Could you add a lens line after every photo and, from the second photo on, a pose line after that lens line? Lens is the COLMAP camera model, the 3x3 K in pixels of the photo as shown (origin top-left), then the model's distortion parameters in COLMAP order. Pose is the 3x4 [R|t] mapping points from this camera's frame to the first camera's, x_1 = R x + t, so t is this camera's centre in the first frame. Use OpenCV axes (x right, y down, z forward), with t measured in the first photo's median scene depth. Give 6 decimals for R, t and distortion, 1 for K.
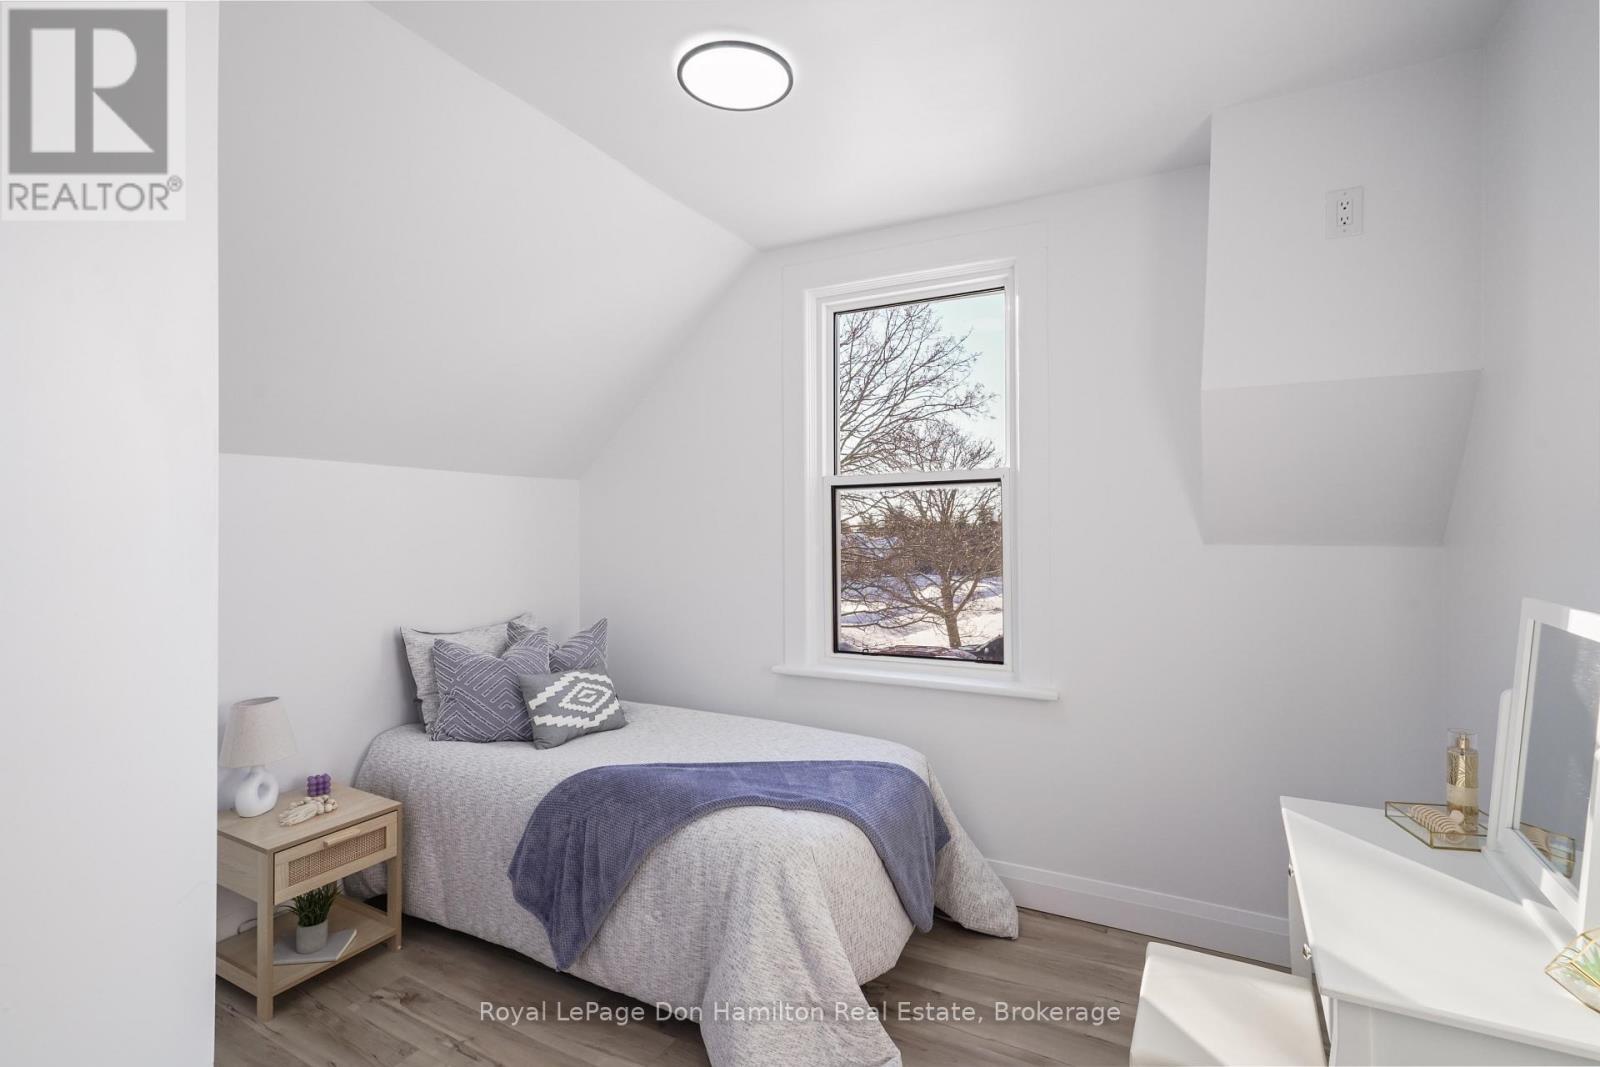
lens RADIAL K [[764.5, 0, 797.9], [0, 764.5, 524.1], [0, 0, 1]] dist [-0.004050, 0.000776]
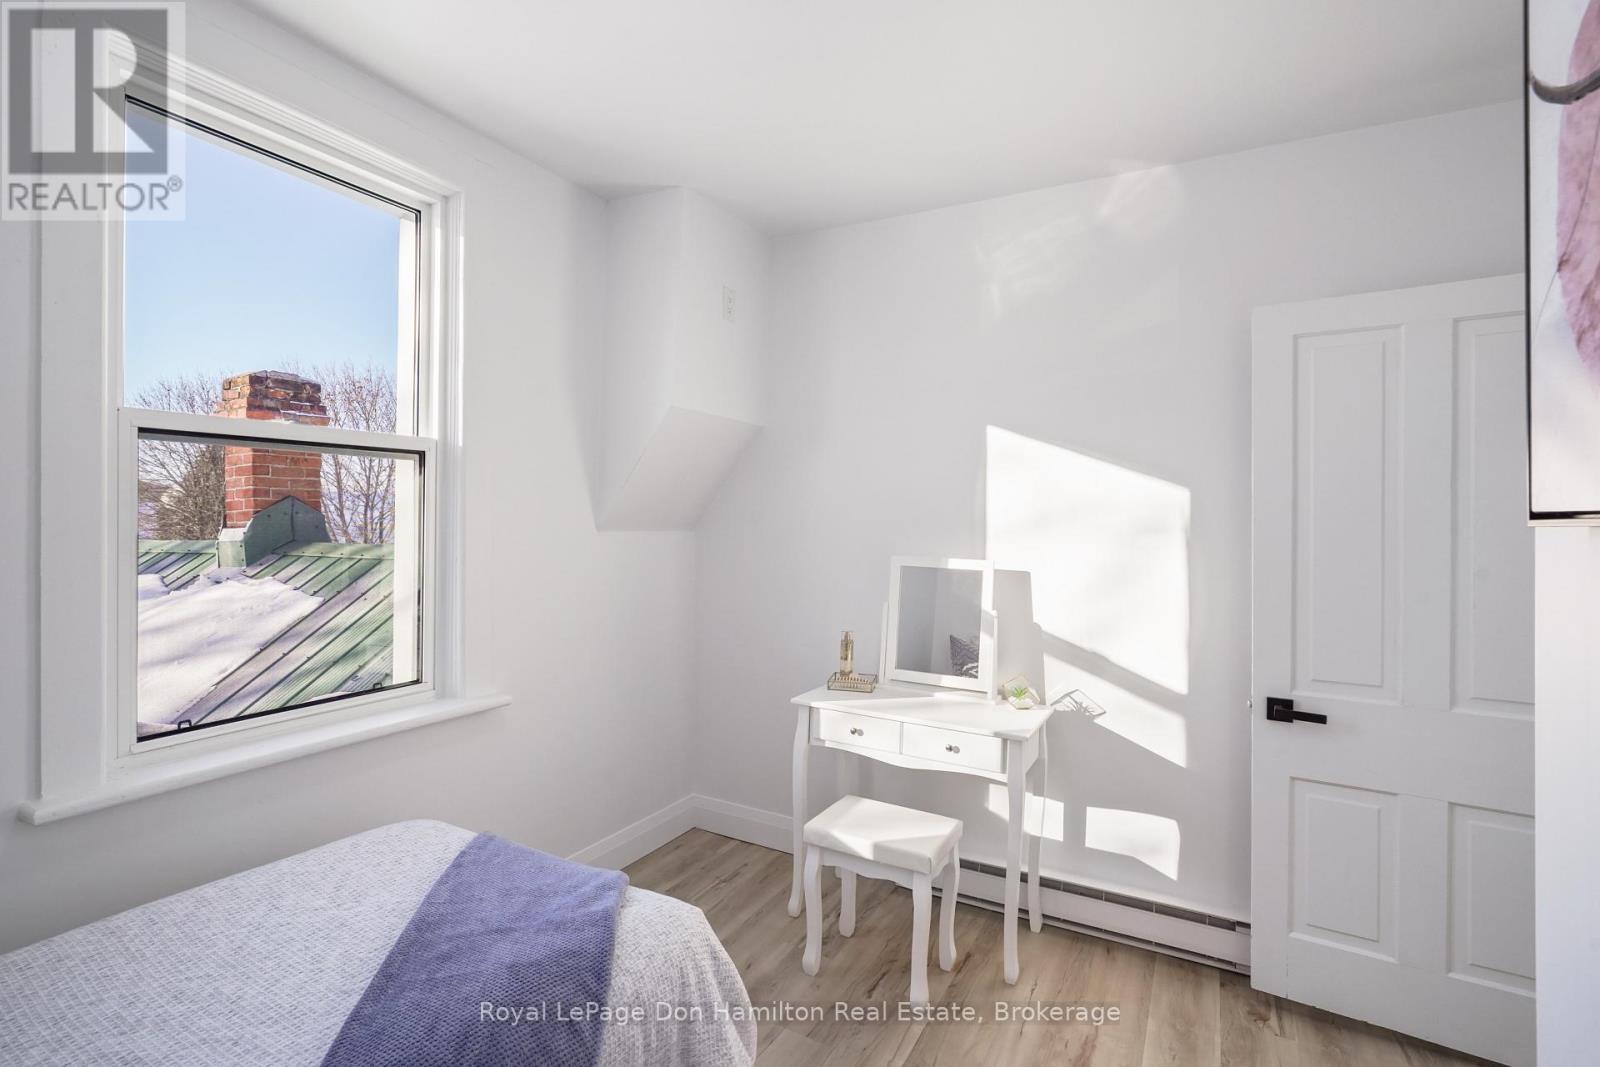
lens RADIAL K [[764.5, 0, 797.9], [0, 764.5, 524.1], [0, 0, 1]] dist [-0.004050, 0.000776]
pose [[0.009027, 0.002715, 0.999956, -0.517776], [-0.018009, 0.999835, -0.002552, 0.010596], [-0.999797, -0.017985, 0.009075, 0.584163]]
